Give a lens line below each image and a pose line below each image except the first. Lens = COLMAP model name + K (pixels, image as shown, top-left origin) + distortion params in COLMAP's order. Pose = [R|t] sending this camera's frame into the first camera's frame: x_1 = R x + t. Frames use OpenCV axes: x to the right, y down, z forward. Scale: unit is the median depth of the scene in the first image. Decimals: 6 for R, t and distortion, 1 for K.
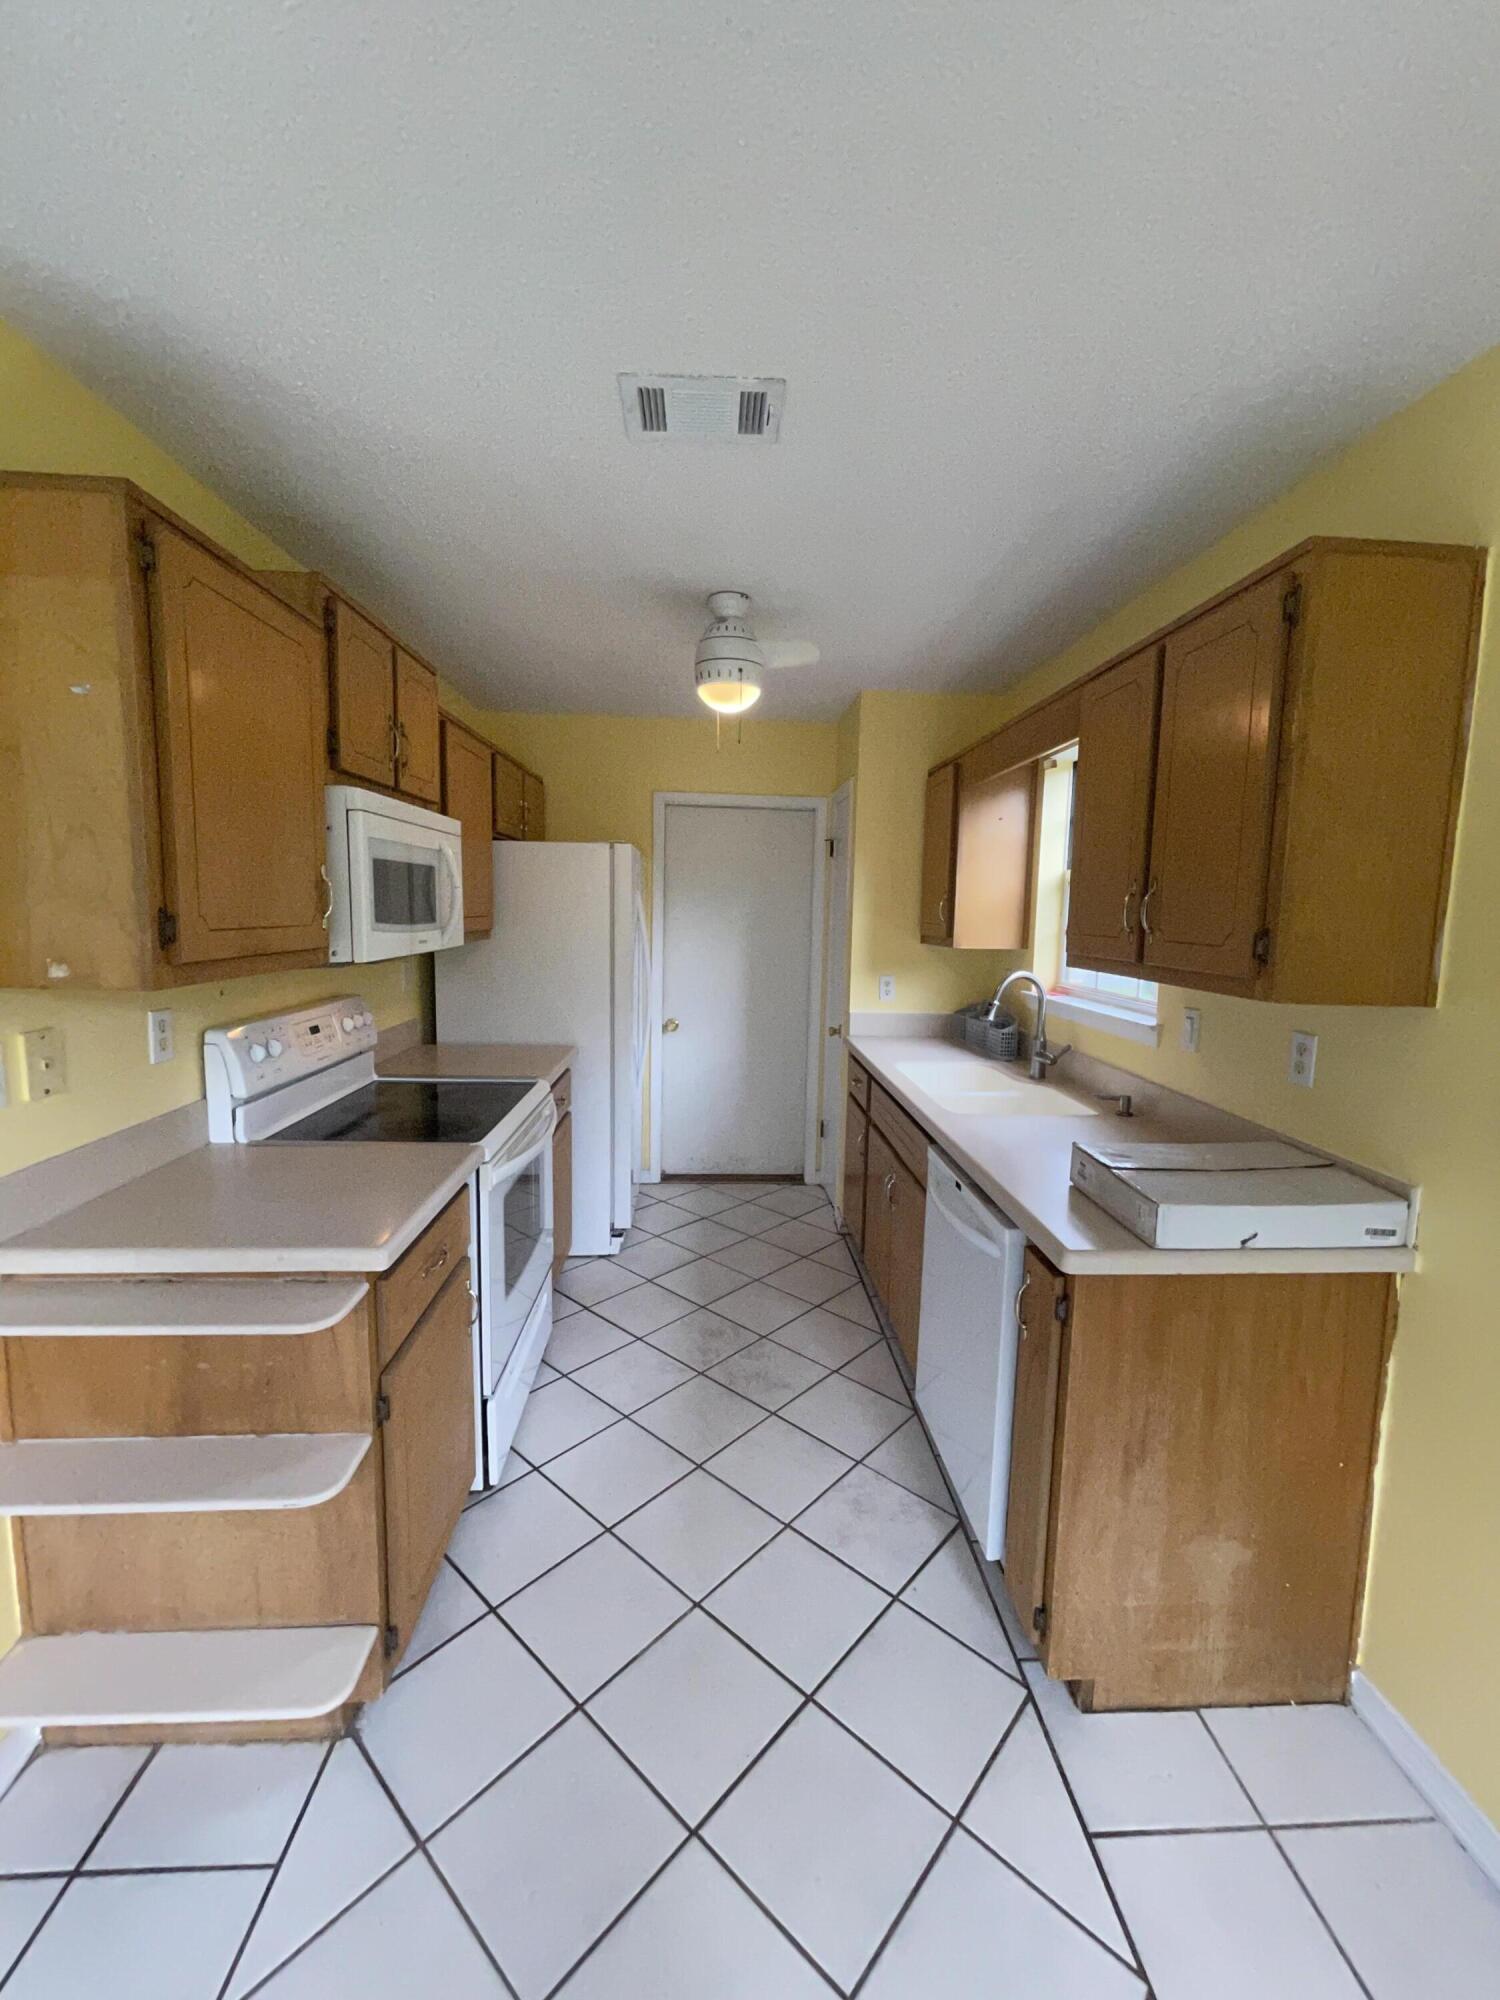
lens RADIAL K [[809.6, 0, 750.0], [0, 809.6, 1000.0], [0, 0, 1]] dist [-0.001252, -0.000187]
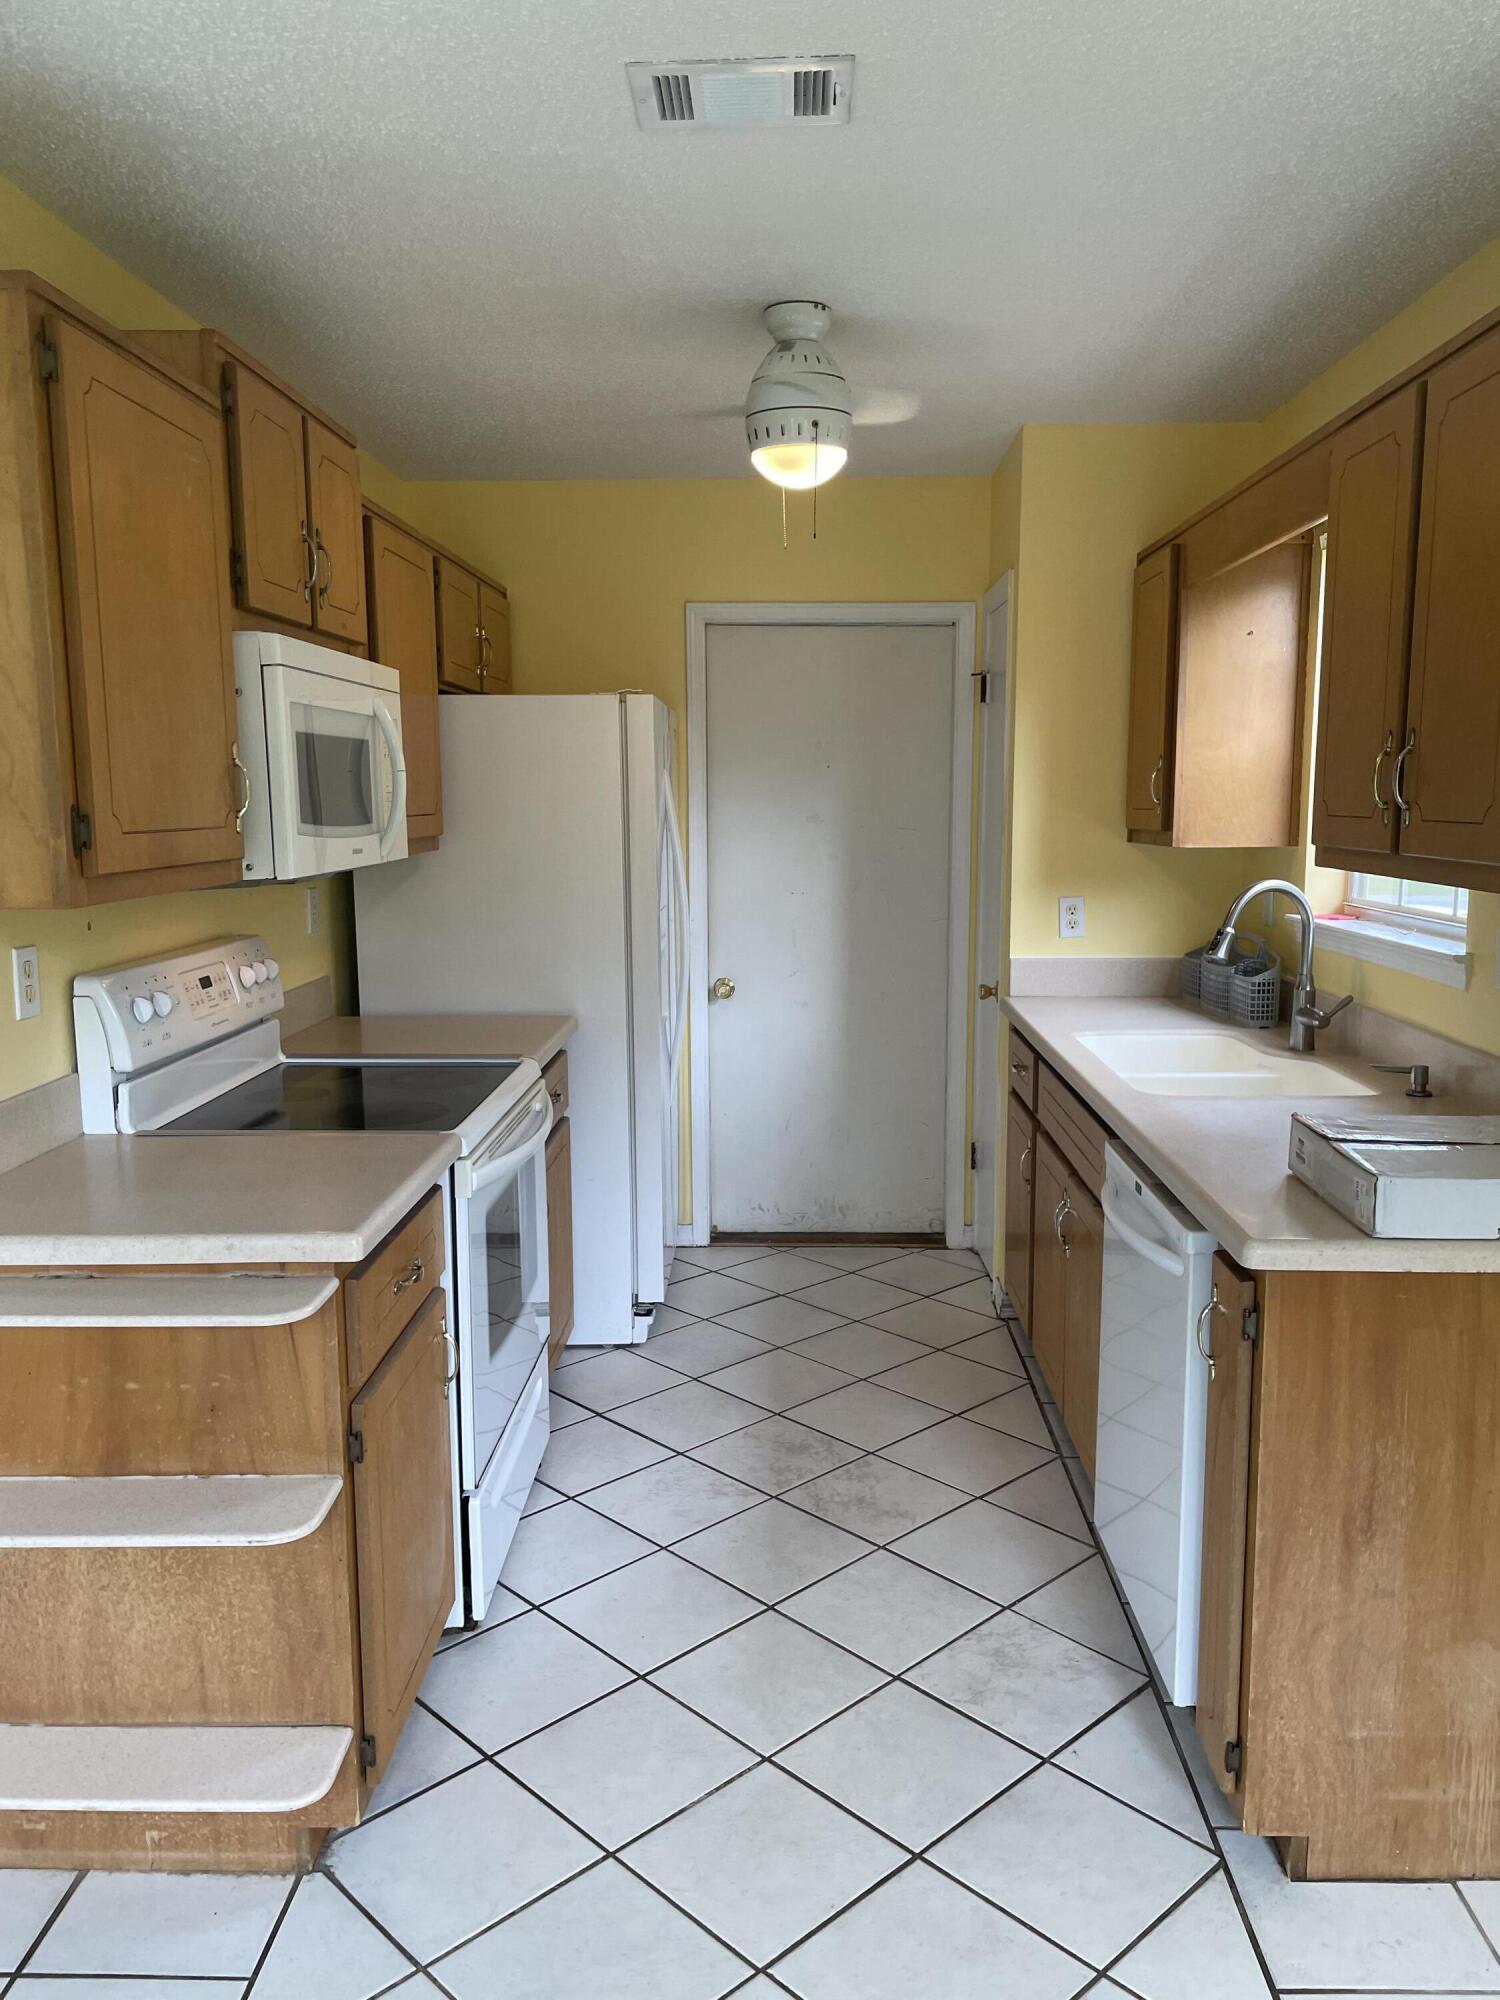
lens RADIAL K [[1497.9, 0, 763.6], [0, 1497.9, 1016.0], [0, 0, 1]] dist [0.115379, -0.161445]
pose [[0.997220, -0.014784, -0.073026, 0.035363], [0.017125, 0.999356, 0.031537, 0.036529], [0.072513, -0.032700, 0.996831, -0.287542]]
